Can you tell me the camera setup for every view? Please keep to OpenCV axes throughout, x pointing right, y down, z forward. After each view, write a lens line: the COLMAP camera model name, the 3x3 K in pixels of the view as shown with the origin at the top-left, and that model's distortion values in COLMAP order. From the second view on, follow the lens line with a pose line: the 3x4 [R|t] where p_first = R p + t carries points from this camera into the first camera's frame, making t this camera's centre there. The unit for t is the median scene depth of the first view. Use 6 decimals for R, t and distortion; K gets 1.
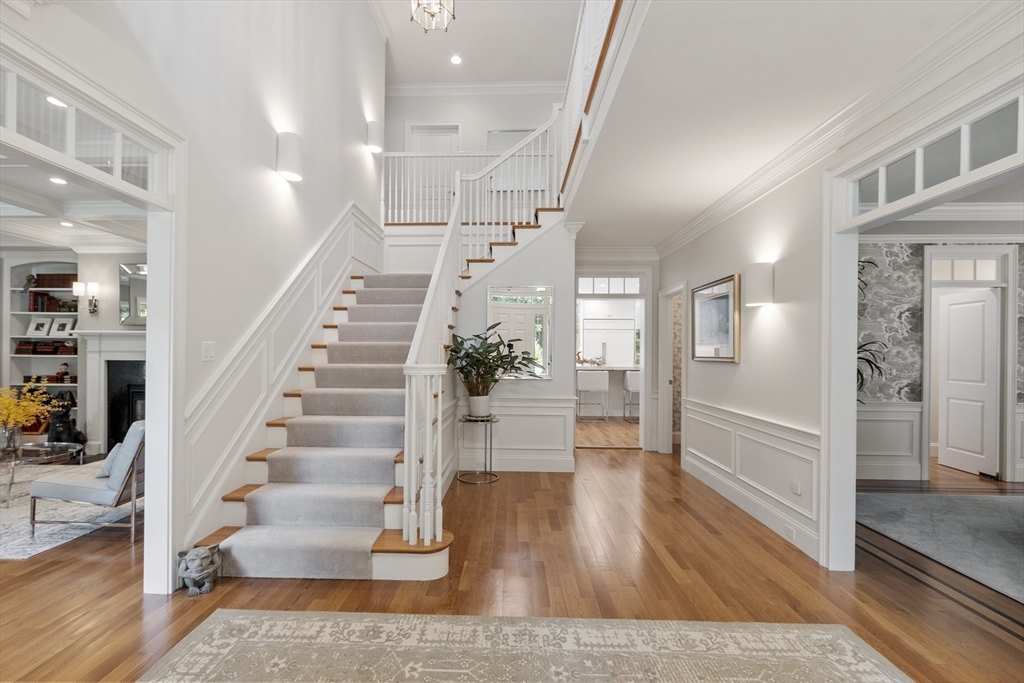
lens RADIAL K [[469.9, 0, 512.6], [0, 469.9, 350.0], [0, 0, 1]] dist [-0.002380, -0.001694]
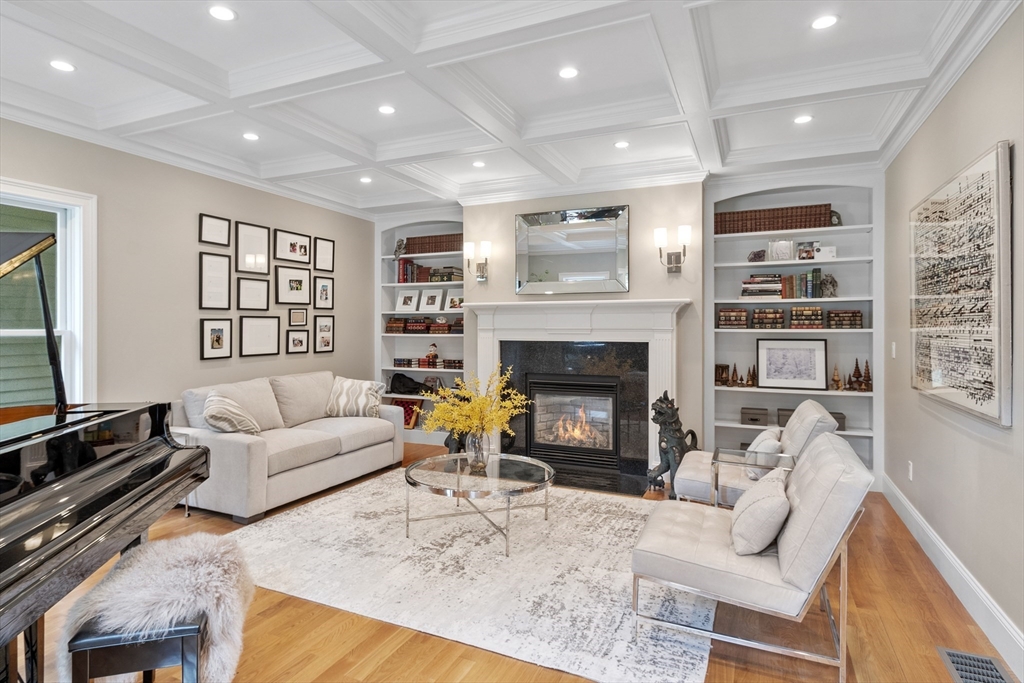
lens RADIAL K [[544.0, 0, 503.0], [0, 544.0, 320.7], [0, 0, 1]] dist [0.009226, 0.000877]
pose [[0.927667, -0.014668, -0.373121, -0.491622], [0.013155, 0.999892, -0.006602, -0.004595], [0.373178, 0.001216, 0.927759, 0.154880]]
